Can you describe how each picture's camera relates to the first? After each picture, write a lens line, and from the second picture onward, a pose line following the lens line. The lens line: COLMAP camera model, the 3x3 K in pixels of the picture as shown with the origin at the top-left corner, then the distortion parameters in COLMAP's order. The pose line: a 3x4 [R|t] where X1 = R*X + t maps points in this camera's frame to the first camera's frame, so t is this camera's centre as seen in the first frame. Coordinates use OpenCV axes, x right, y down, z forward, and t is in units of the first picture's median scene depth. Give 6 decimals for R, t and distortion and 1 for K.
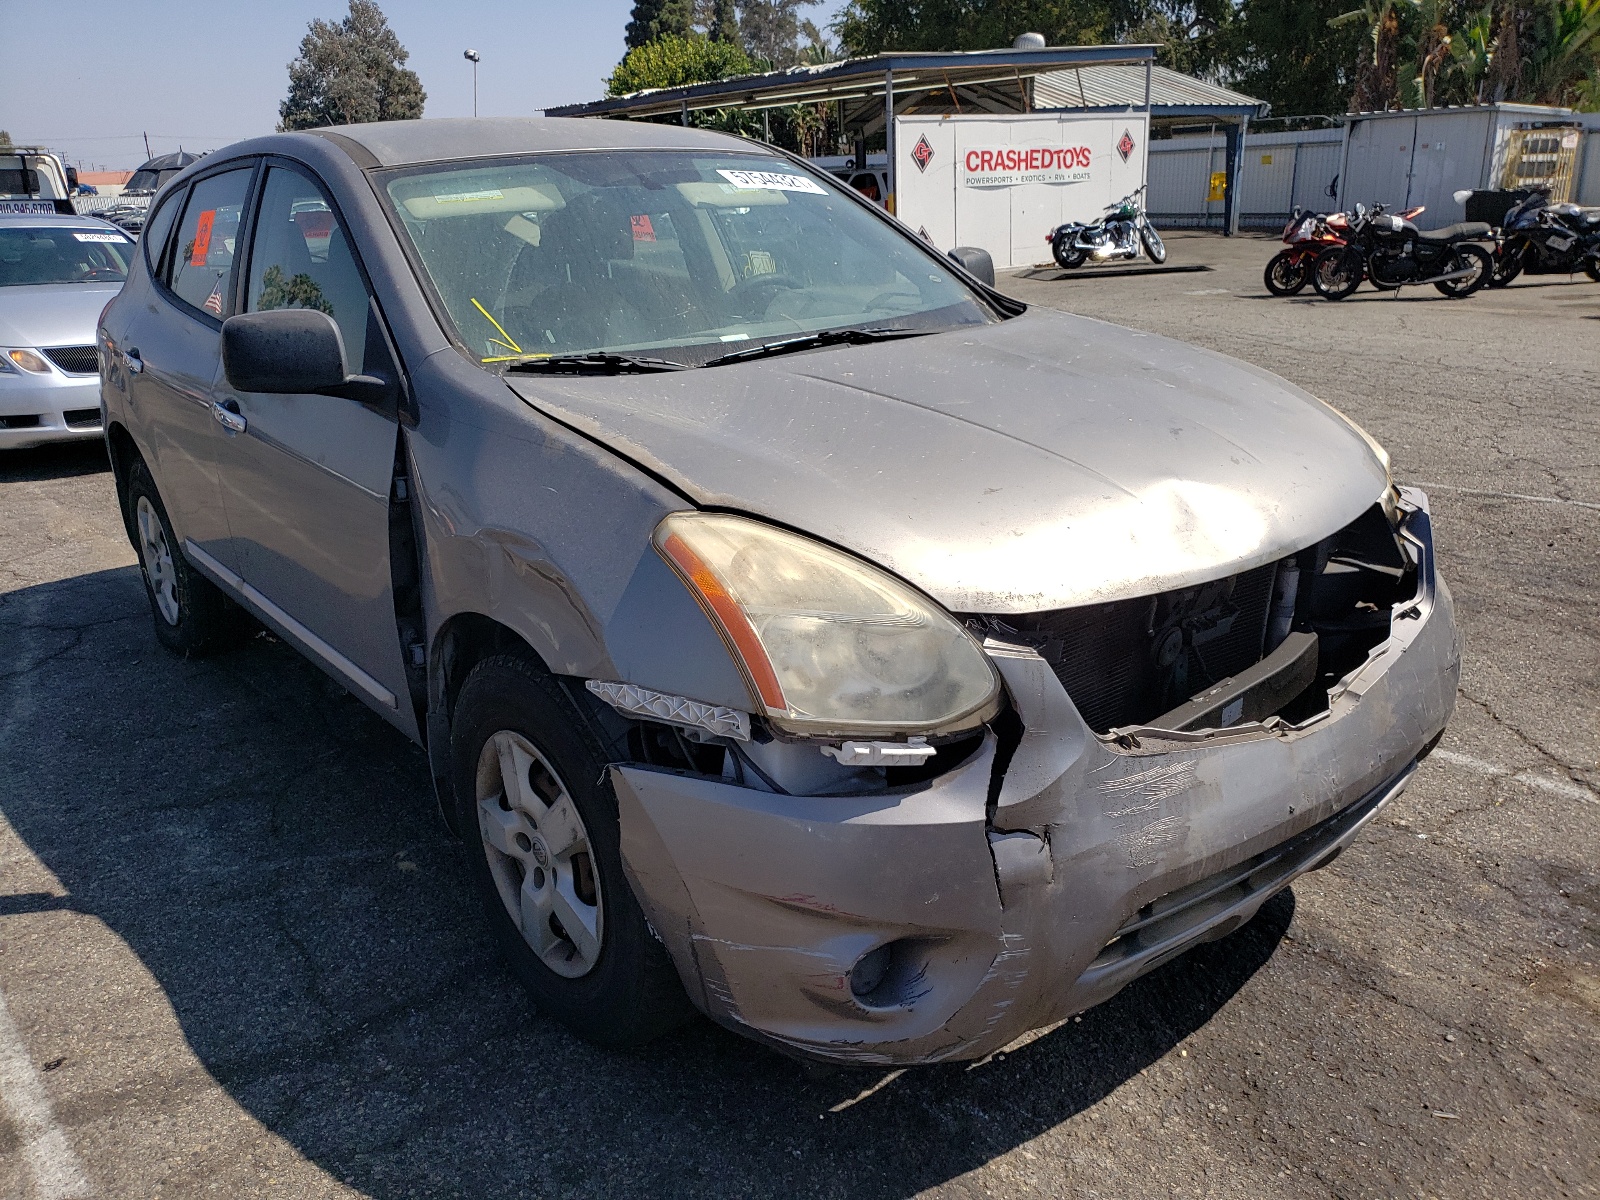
lens RADIAL K [[1235.4, 0, 802.6], [0, 1235.4, 547.2], [0, 0, 1]] dist [-0.010366, 0.036877]
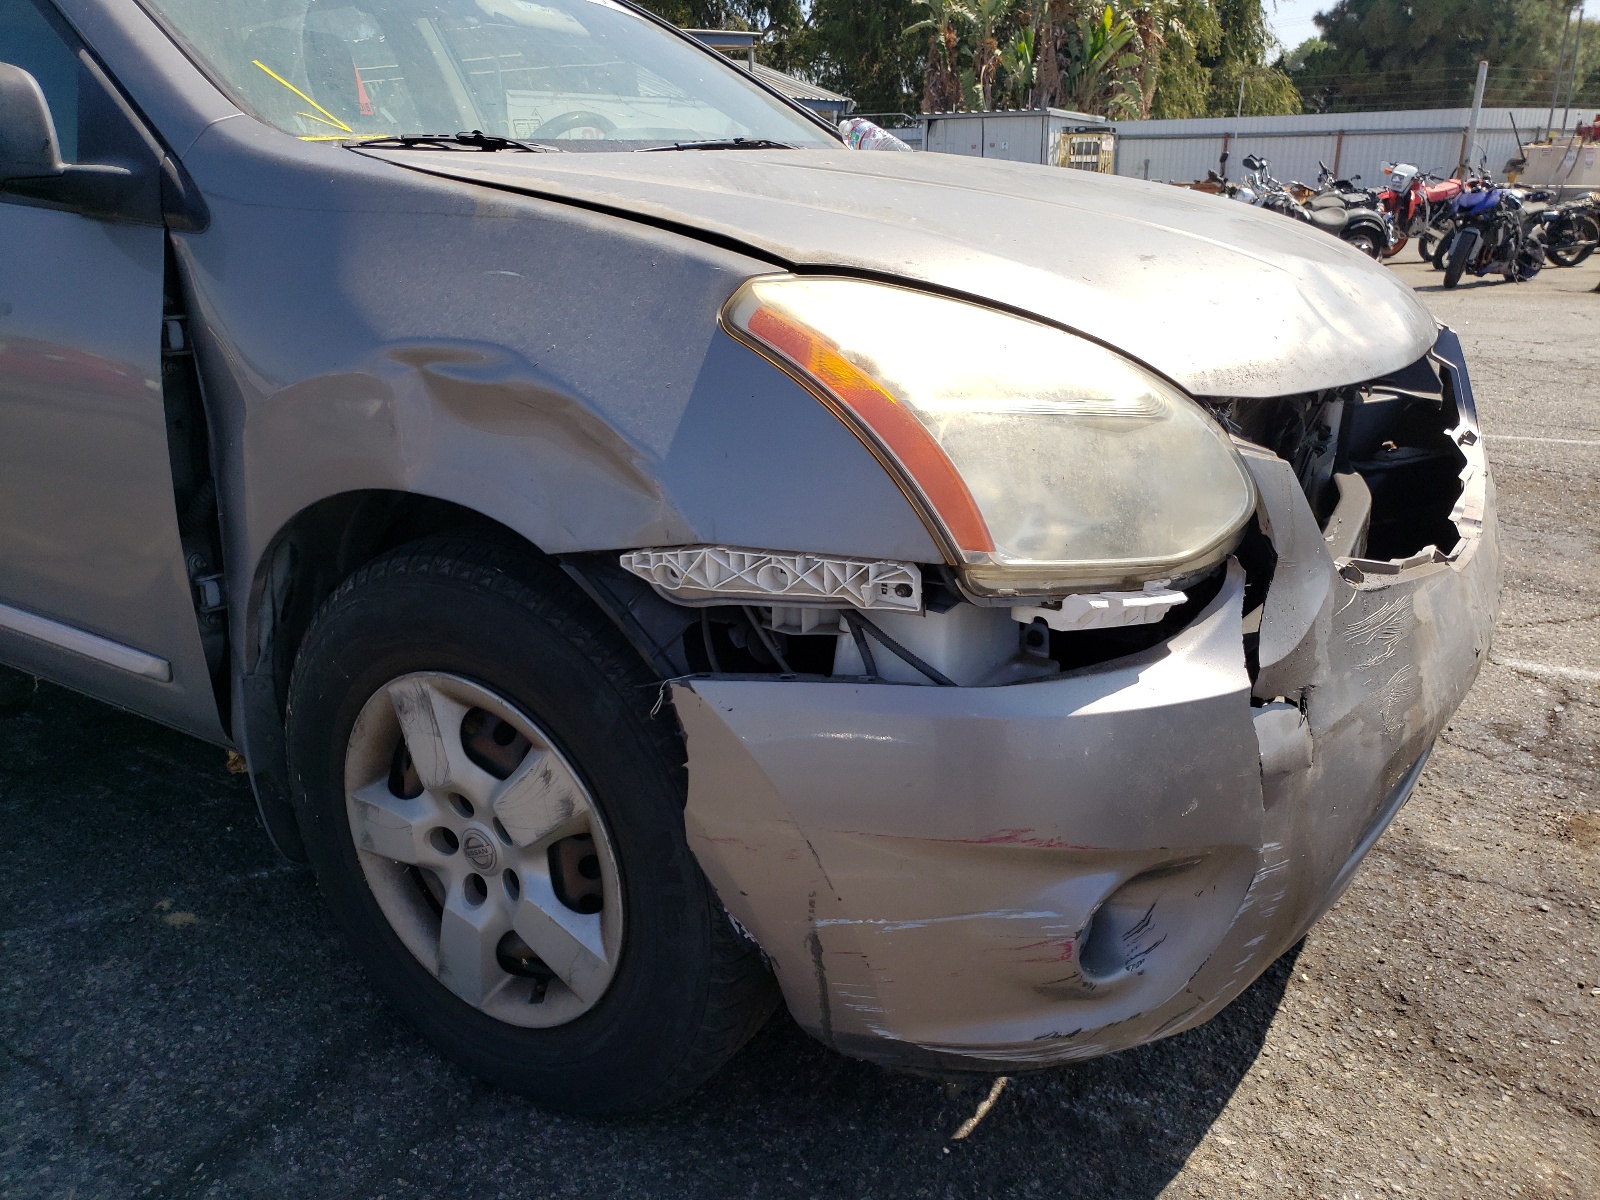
lens RADIAL K [[1235.4, 0, 802.6], [0, 1235.4, 547.2], [0, 0, 1]] dist [-0.010366, 0.036877]
pose [[0.950277, -0.071443, 0.303100, -0.241984], [0.070973, 0.997399, 0.012581, 0.089614], [-0.303211, 0.009556, 0.952876, 0.314913]]
